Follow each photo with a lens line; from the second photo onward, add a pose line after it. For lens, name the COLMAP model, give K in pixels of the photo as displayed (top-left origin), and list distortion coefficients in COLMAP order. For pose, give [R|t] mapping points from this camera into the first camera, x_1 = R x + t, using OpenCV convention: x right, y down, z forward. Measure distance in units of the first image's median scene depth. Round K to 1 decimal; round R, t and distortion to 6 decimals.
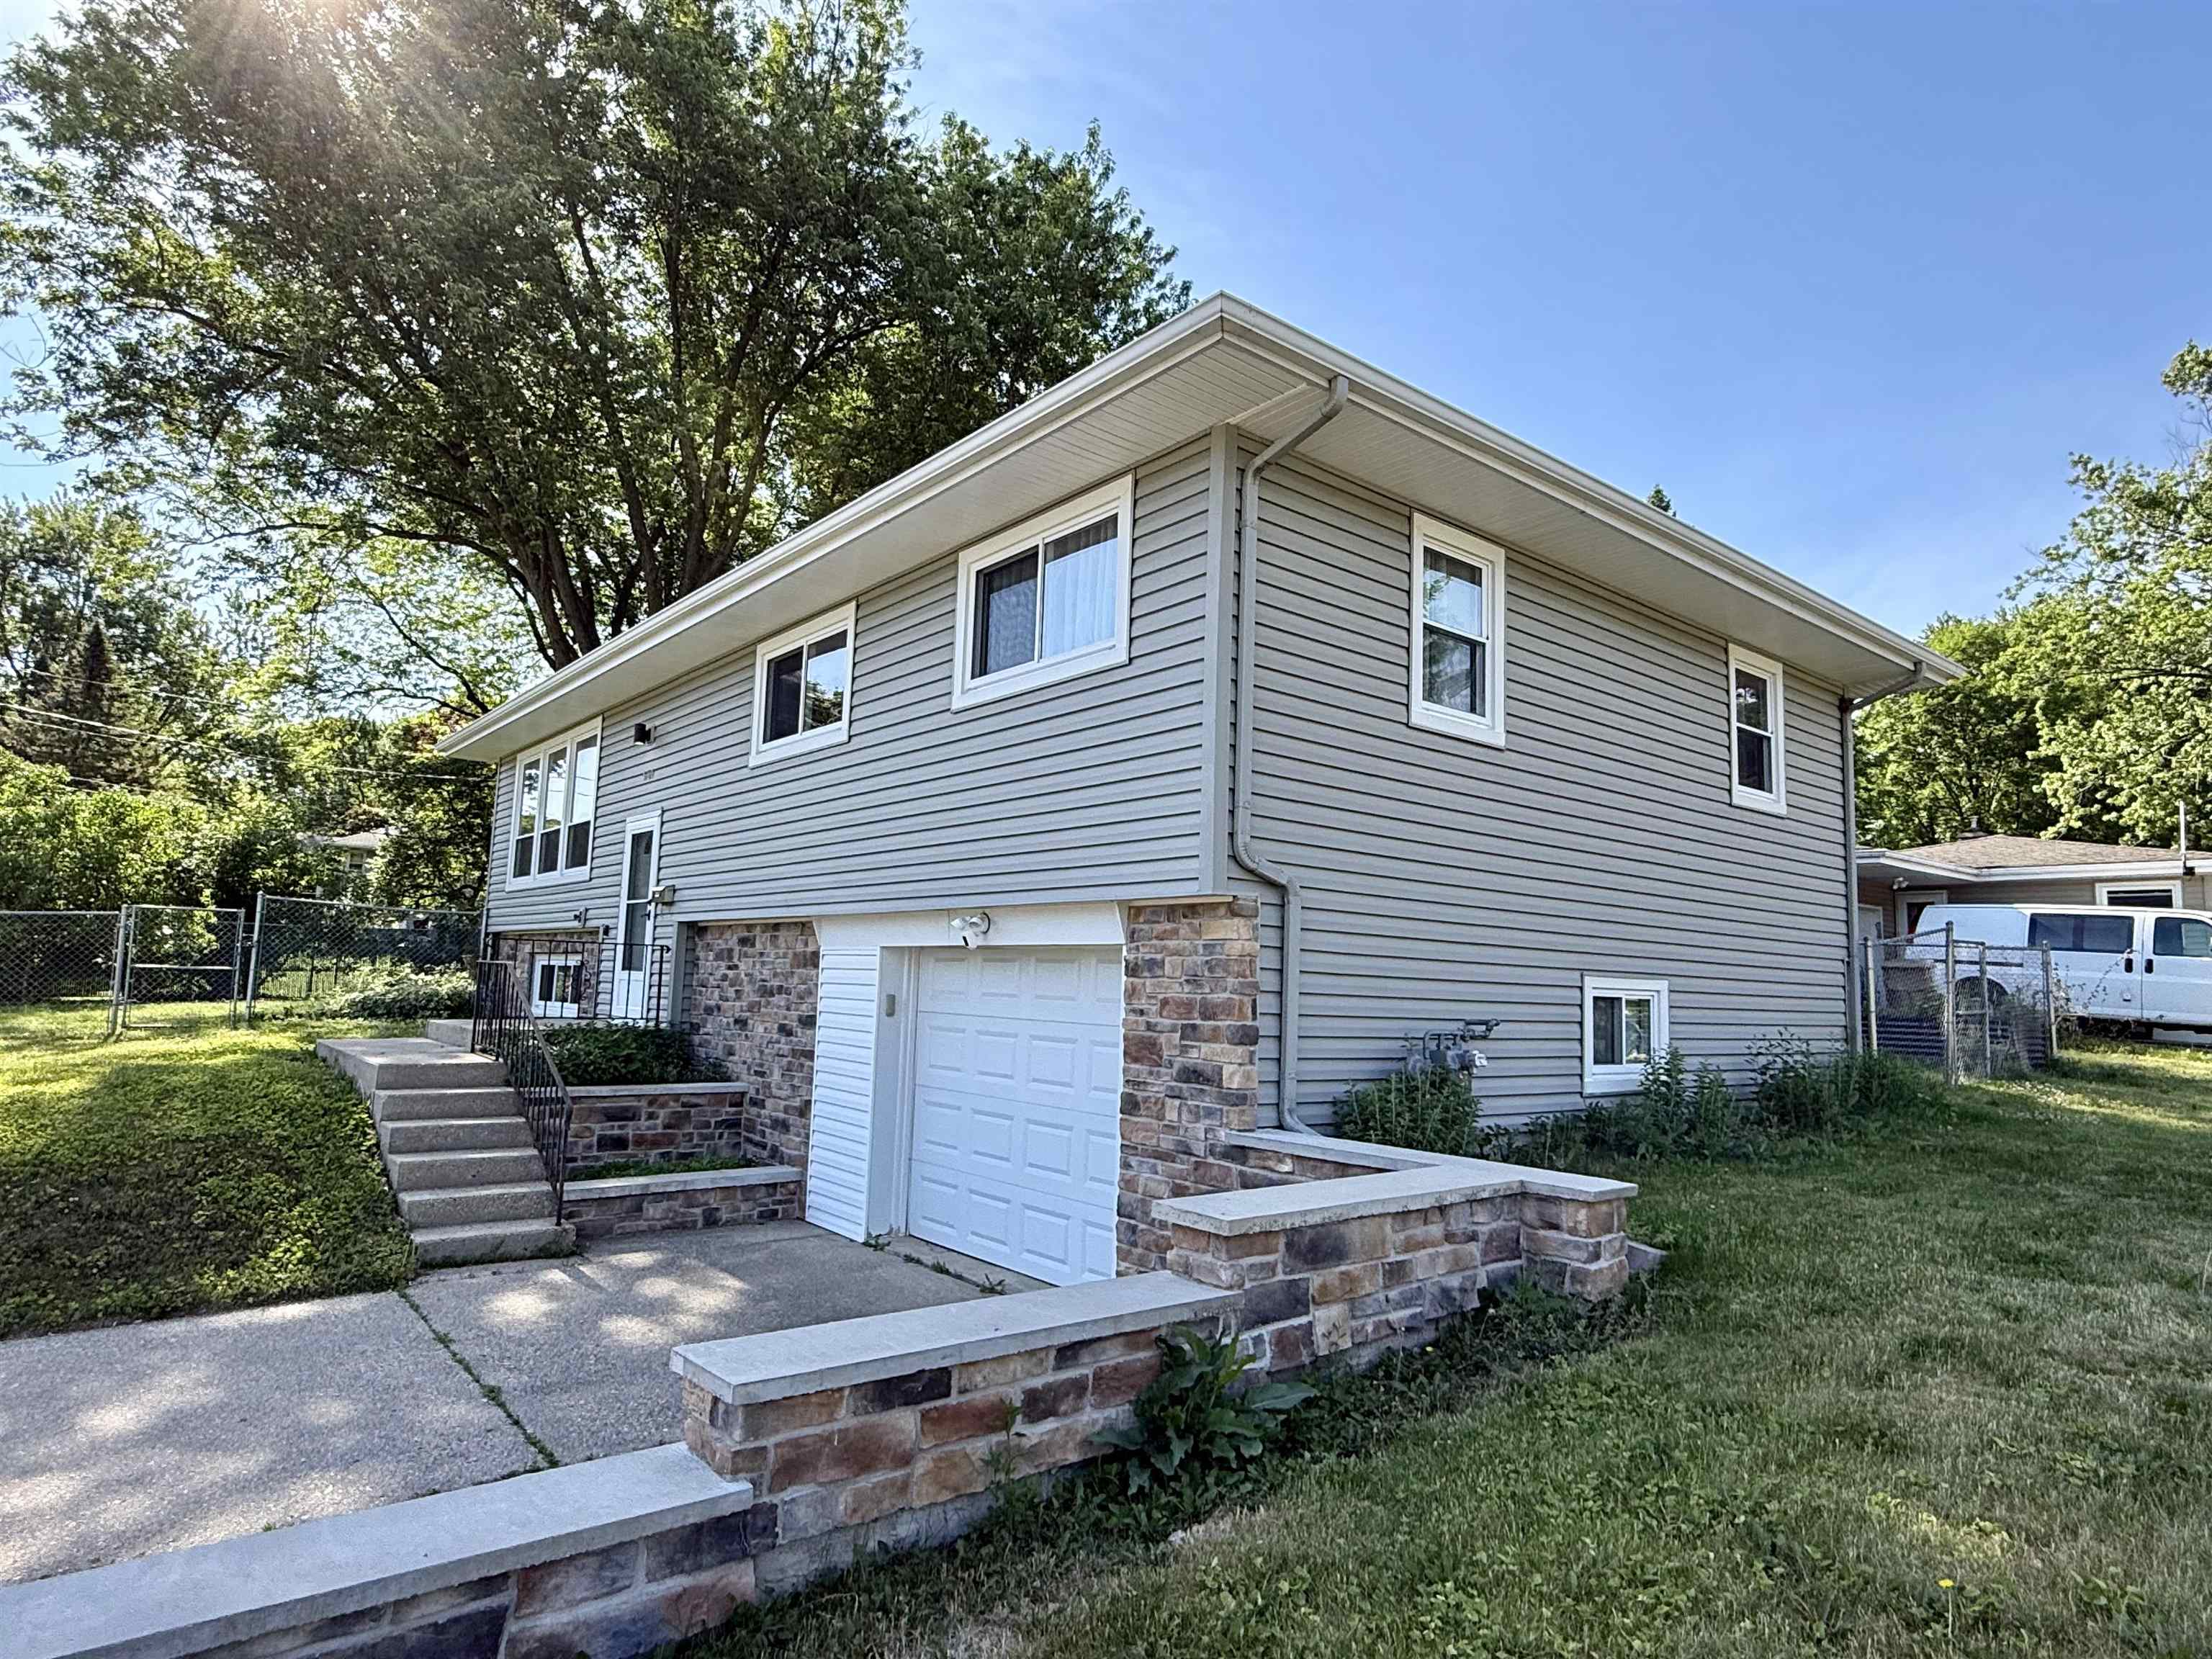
lens RADIAL K [[1262.1, 0, 1097.9], [0, 1262.1, 834.0], [0, 0, 1]] dist [0.006465, 0.002505]
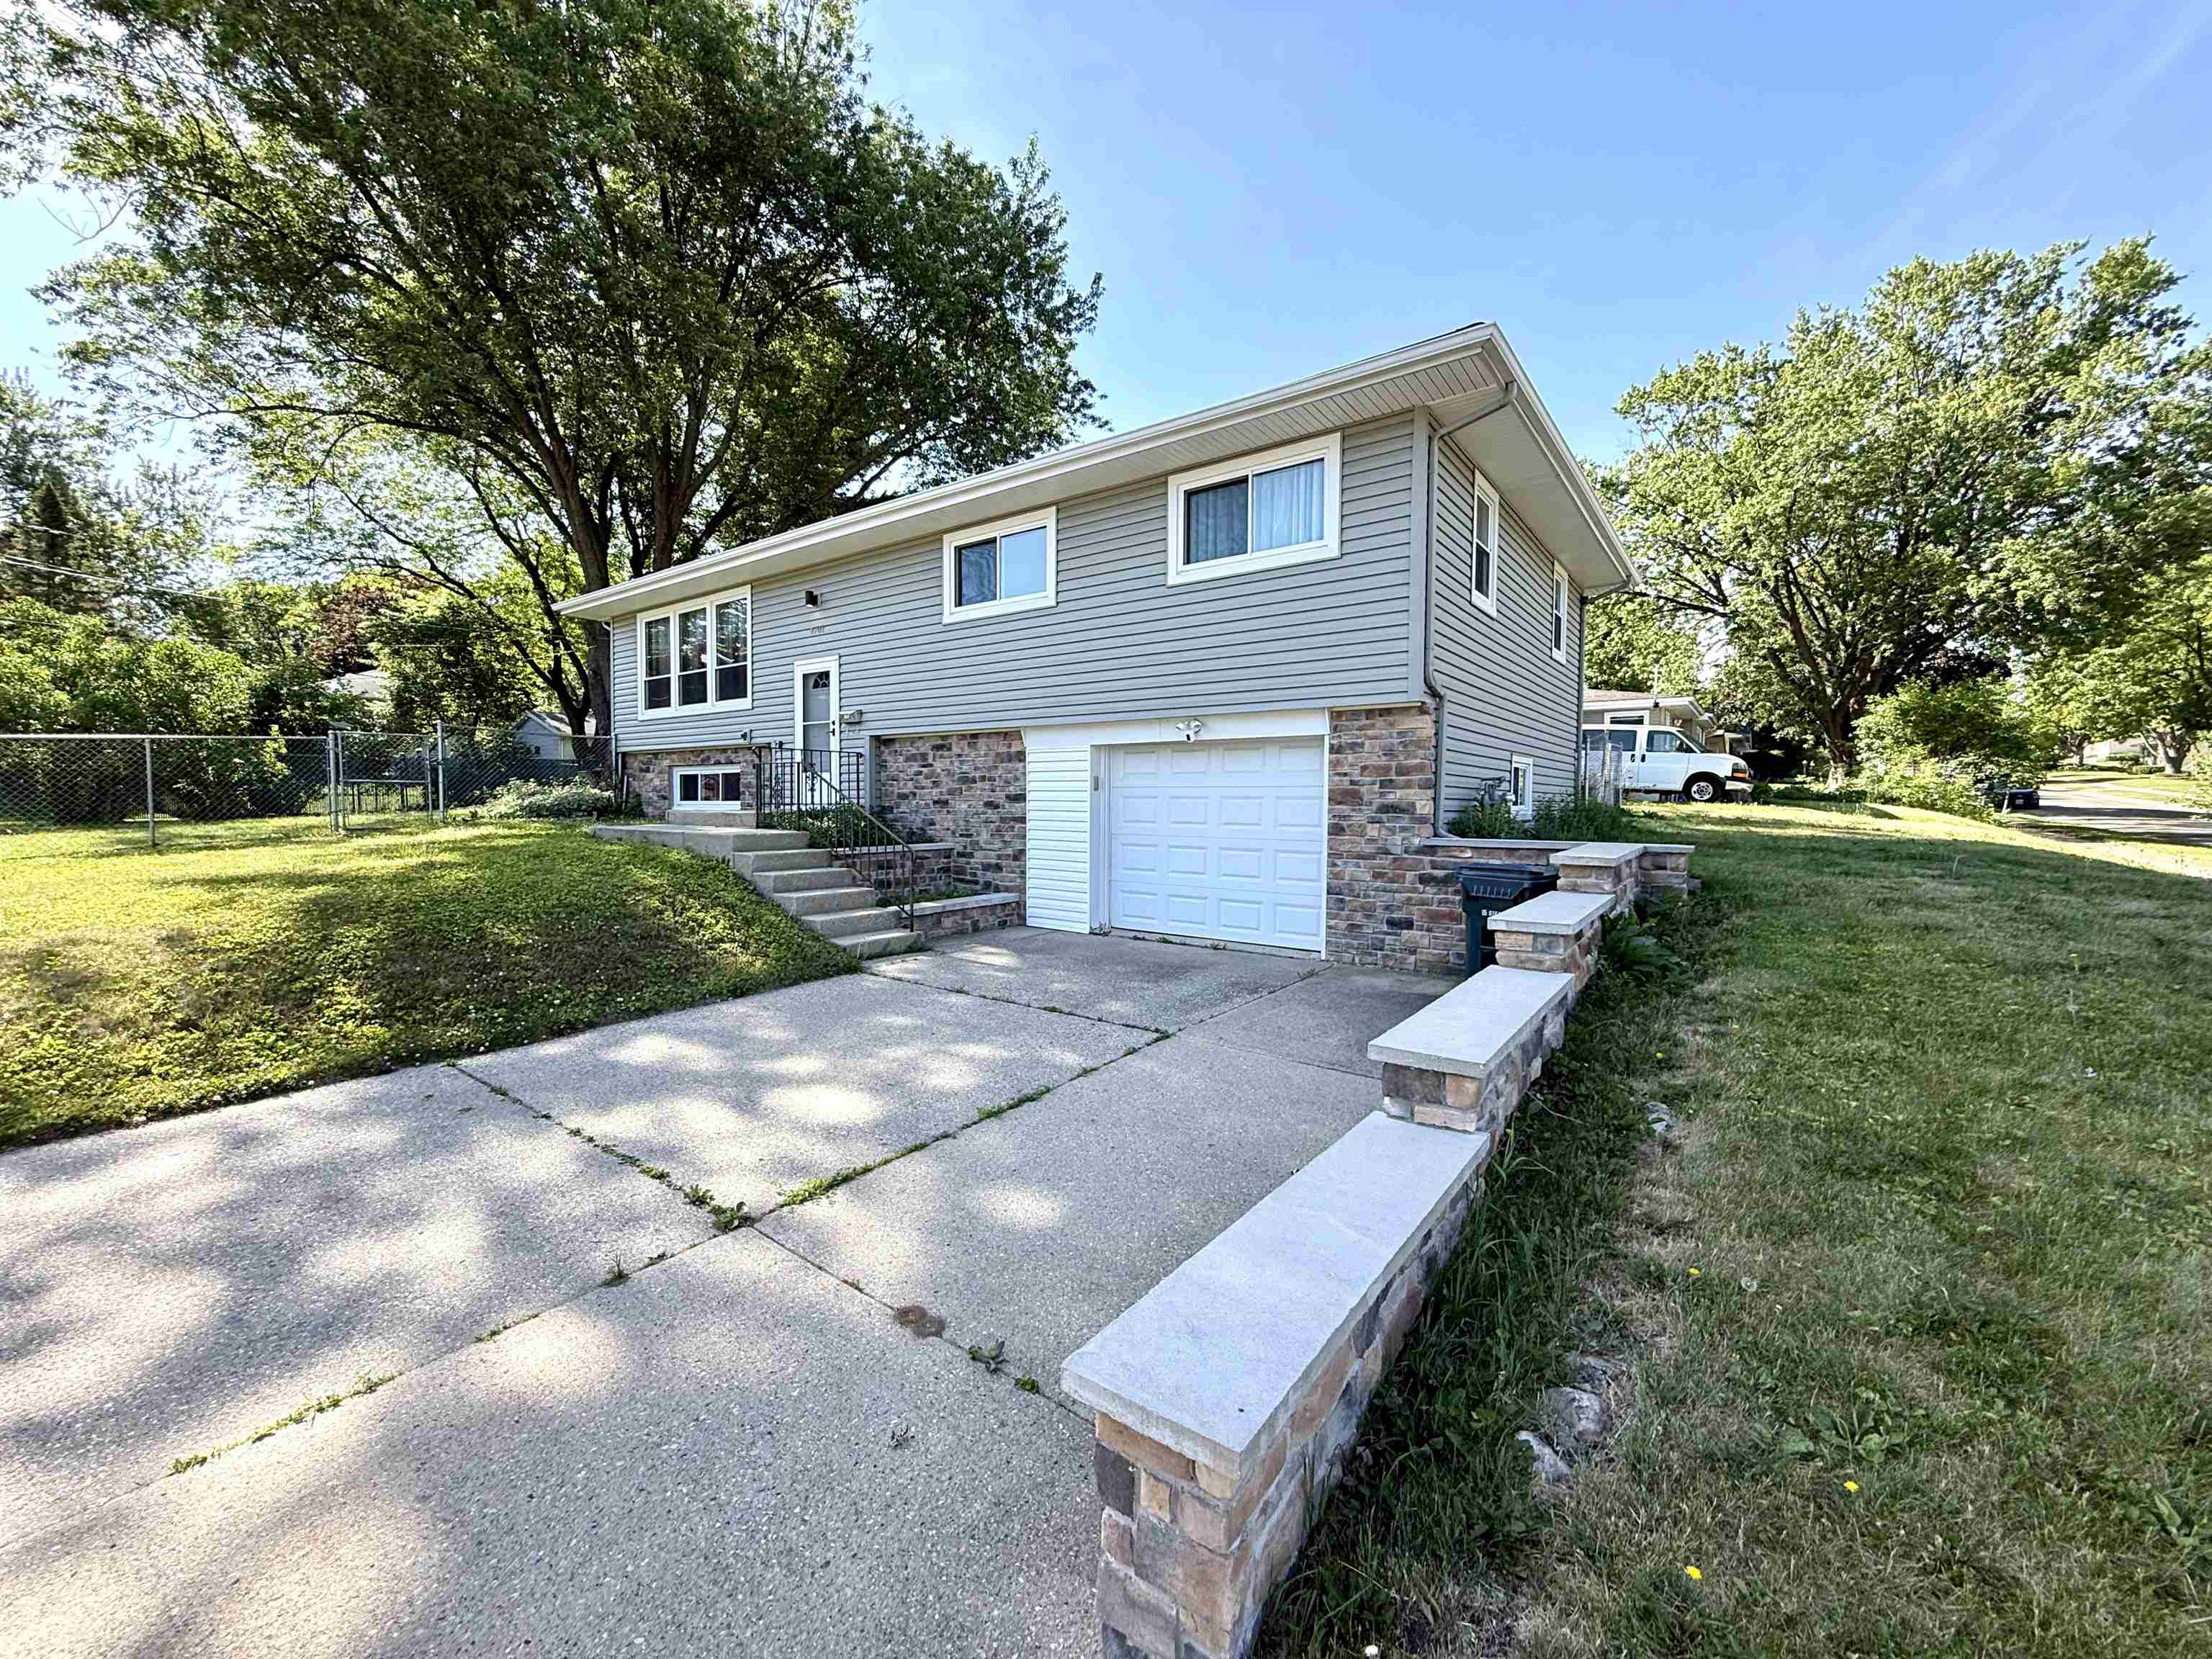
lens RADIAL K [[883.7, 0, 1107.6], [0, 883.7, 830.9], [0, 0, 1]] dist [0.000846, -0.000173]
pose [[0.968555, -0.036622, 0.246091, -0.387801], [-0.002795, 0.987444, 0.157947, 0.021660], [-0.248785, -0.153668, 0.956291, -0.034387]]
